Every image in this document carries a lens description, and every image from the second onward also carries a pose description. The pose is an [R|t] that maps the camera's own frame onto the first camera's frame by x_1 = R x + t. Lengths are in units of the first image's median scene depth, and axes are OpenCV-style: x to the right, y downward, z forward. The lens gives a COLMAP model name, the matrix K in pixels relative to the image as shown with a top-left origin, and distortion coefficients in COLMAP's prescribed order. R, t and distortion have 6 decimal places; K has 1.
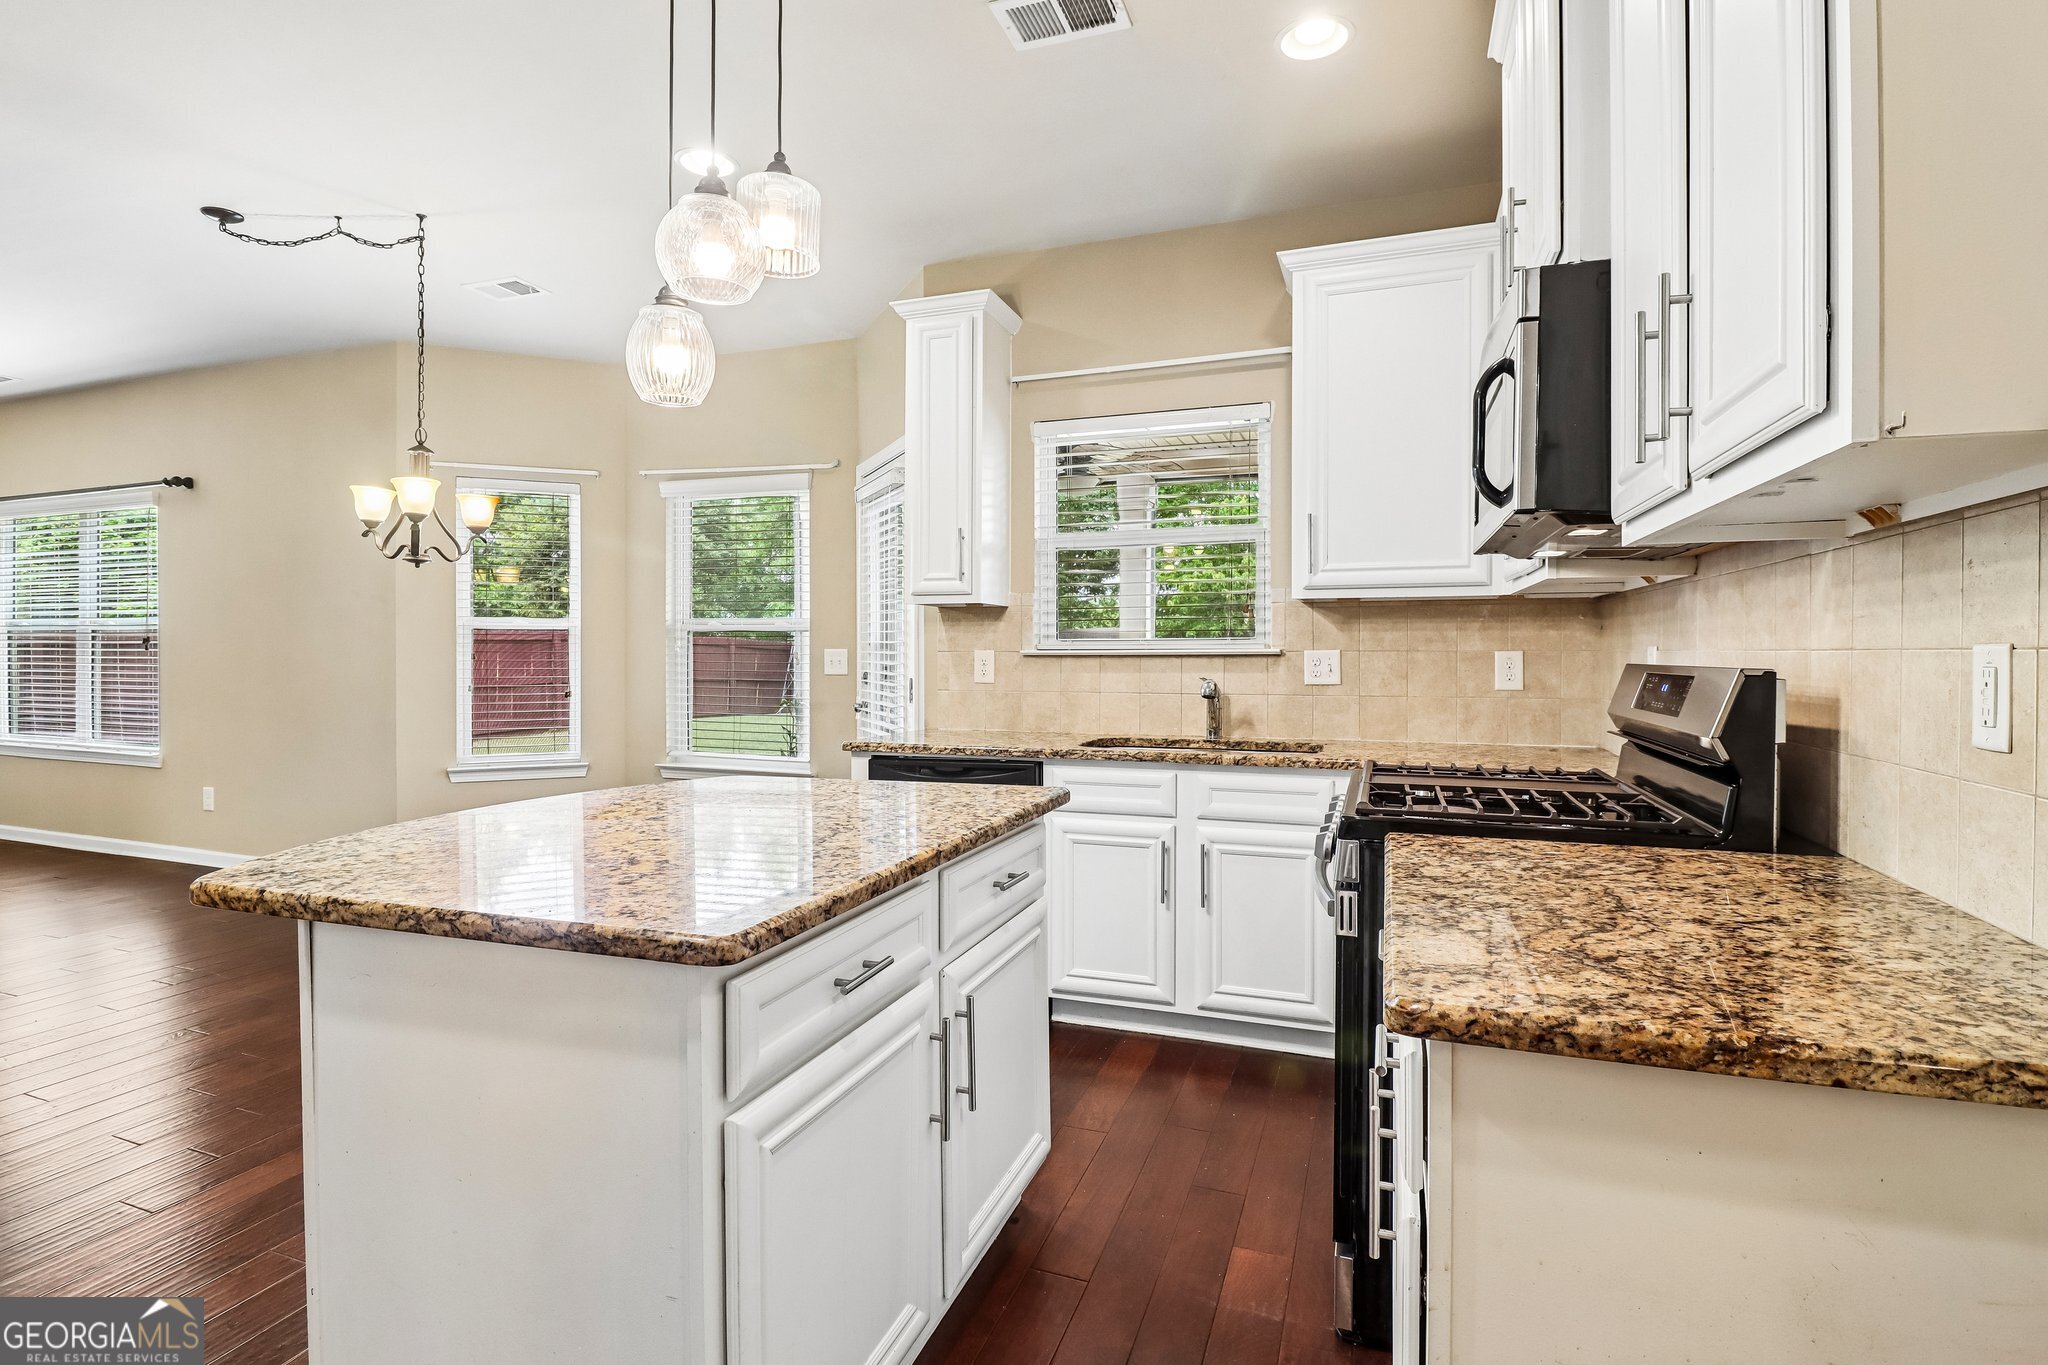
lens RADIAL K [[982.8, 0, 1026.4], [0, 982.8, 658.2], [0, 0, 1]] dist [0.001196, -0.014207]
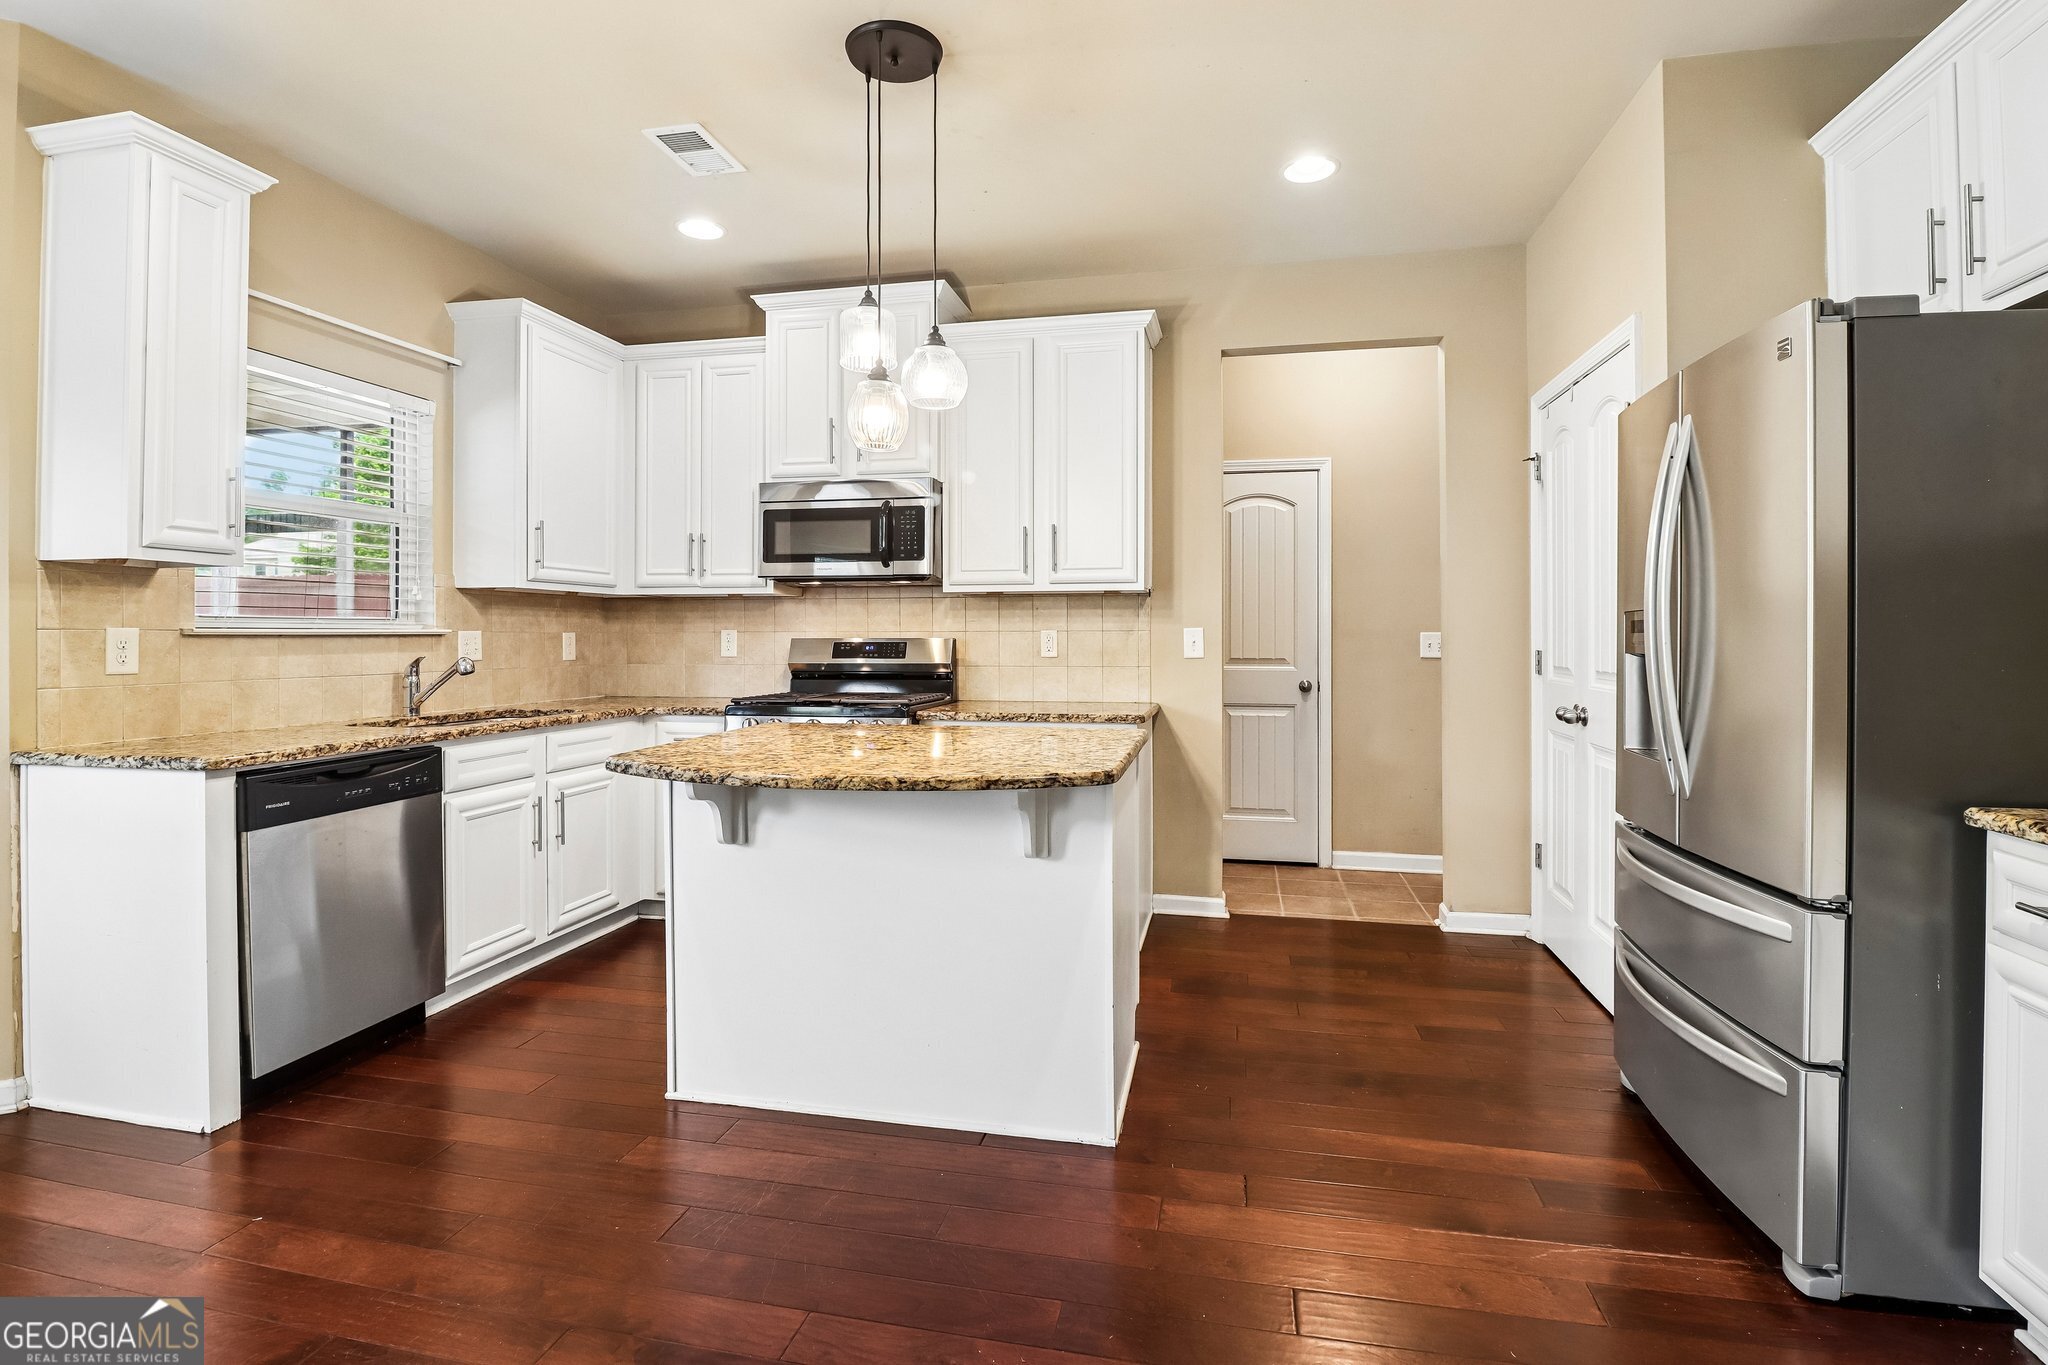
lens RADIAL K [[974.2, 0, 1026.3], [0, 974.2, 633.6], [0, 0, 1]] dist [0.003306, -0.015430]
pose [[-0.130369, 0.004572, 0.991455, -0.800288], [0.007870, 0.999963, -0.003576, 0.003727], [-0.991434, 0.007337, -0.130400, 0.441537]]
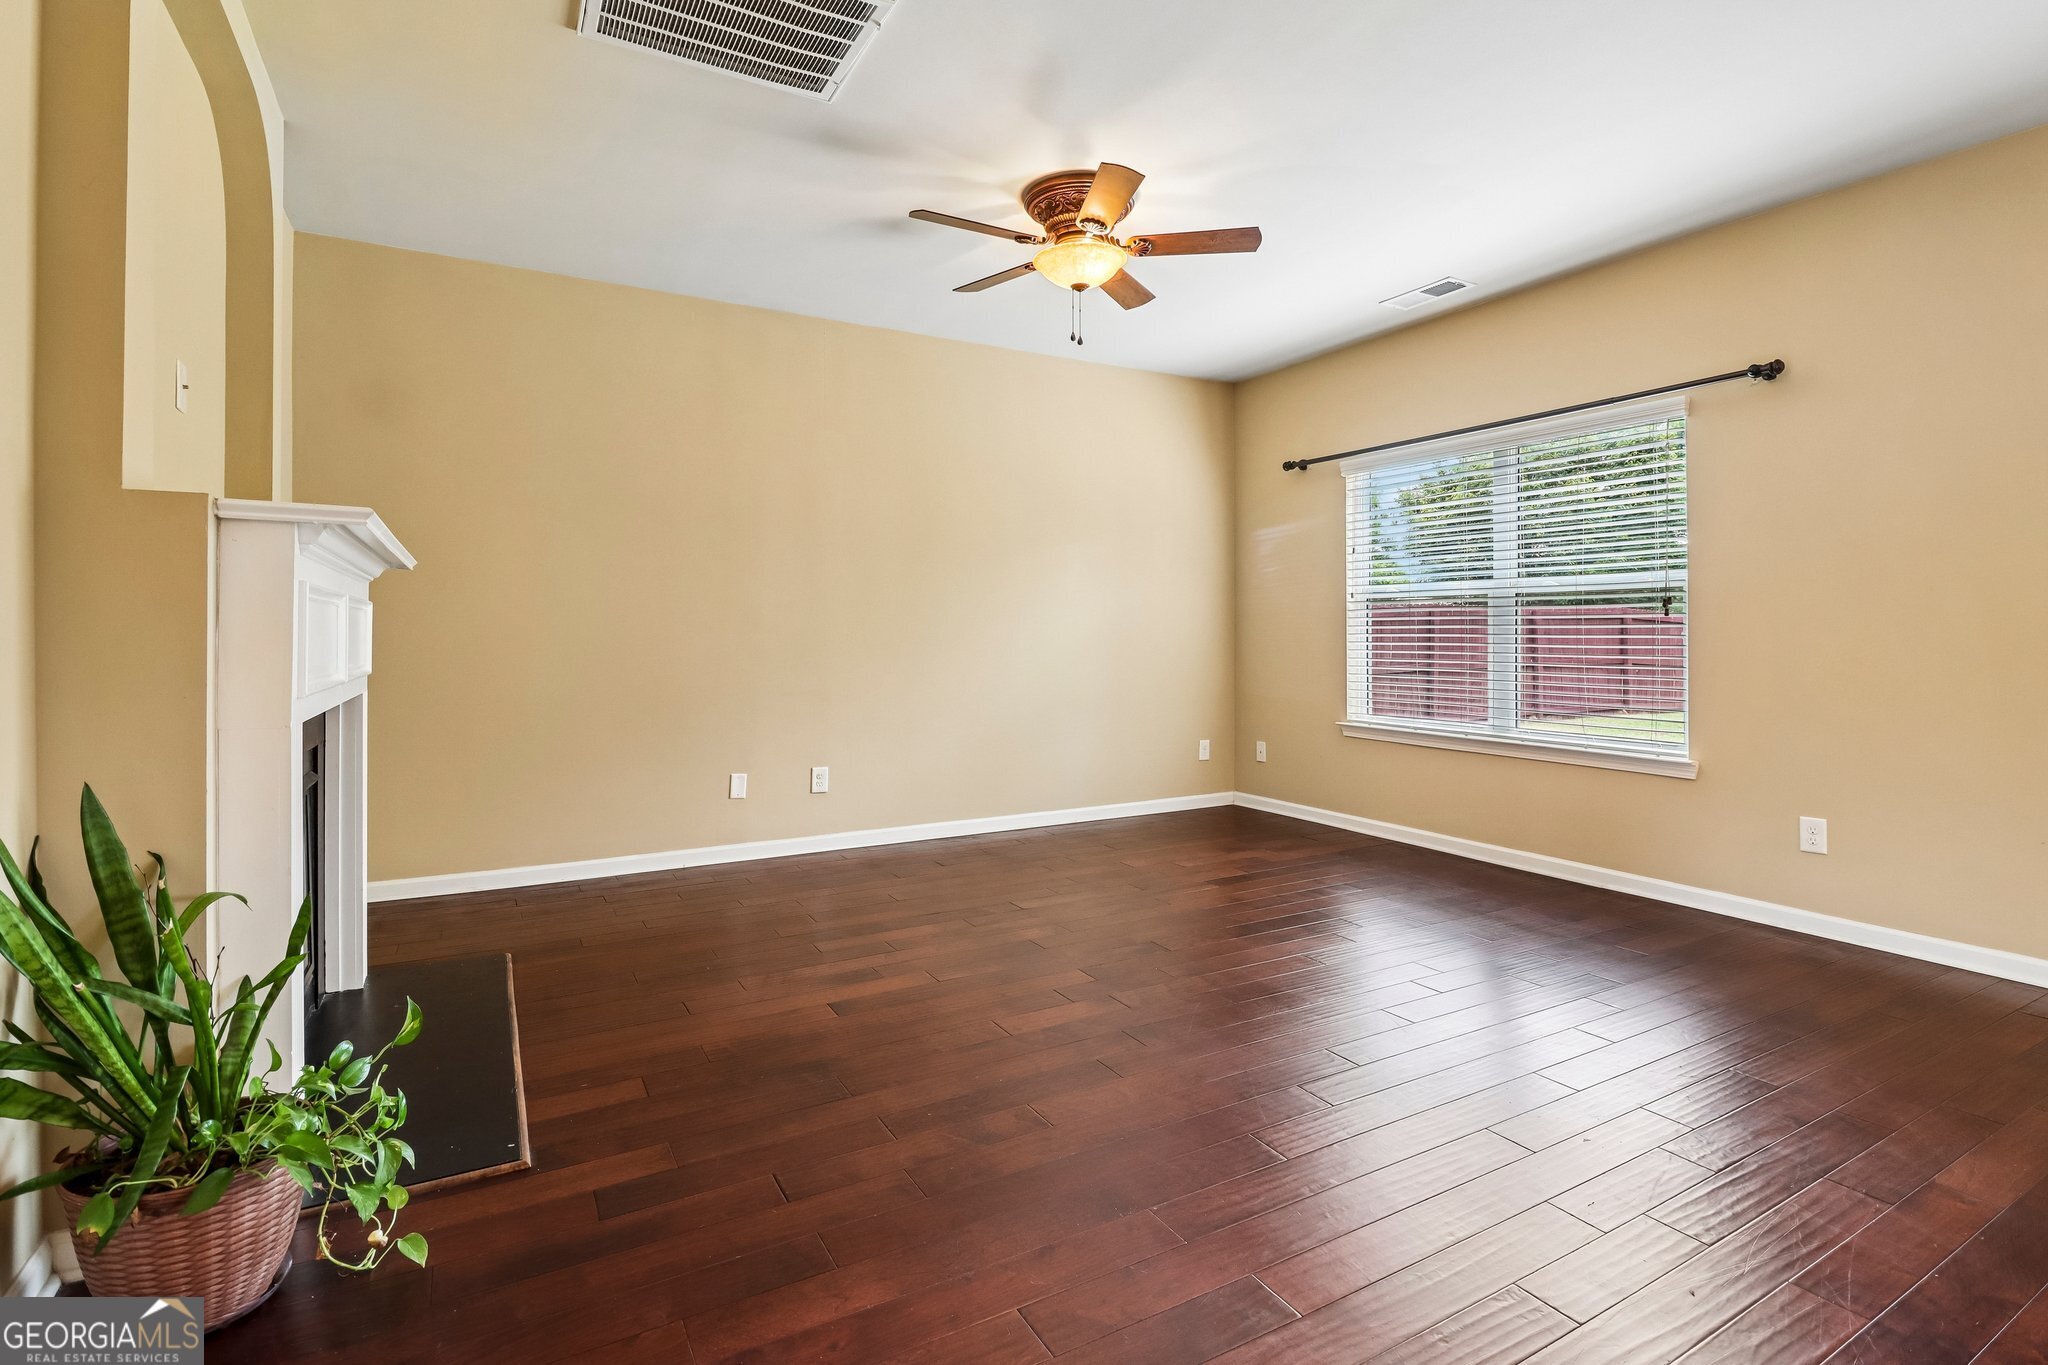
lens RADIAL K [[977.6, 0, 1020.1], [0, 977.6, 634.3], [0, 0, 1]] dist [0.002328, -0.016977]
pose [[0.749293, -0.001012, -0.662238, -1.119871], [-0.005943, 0.999948, -0.008251, 0.020993], [0.662212, 0.010118, 0.749248, 0.189604]]
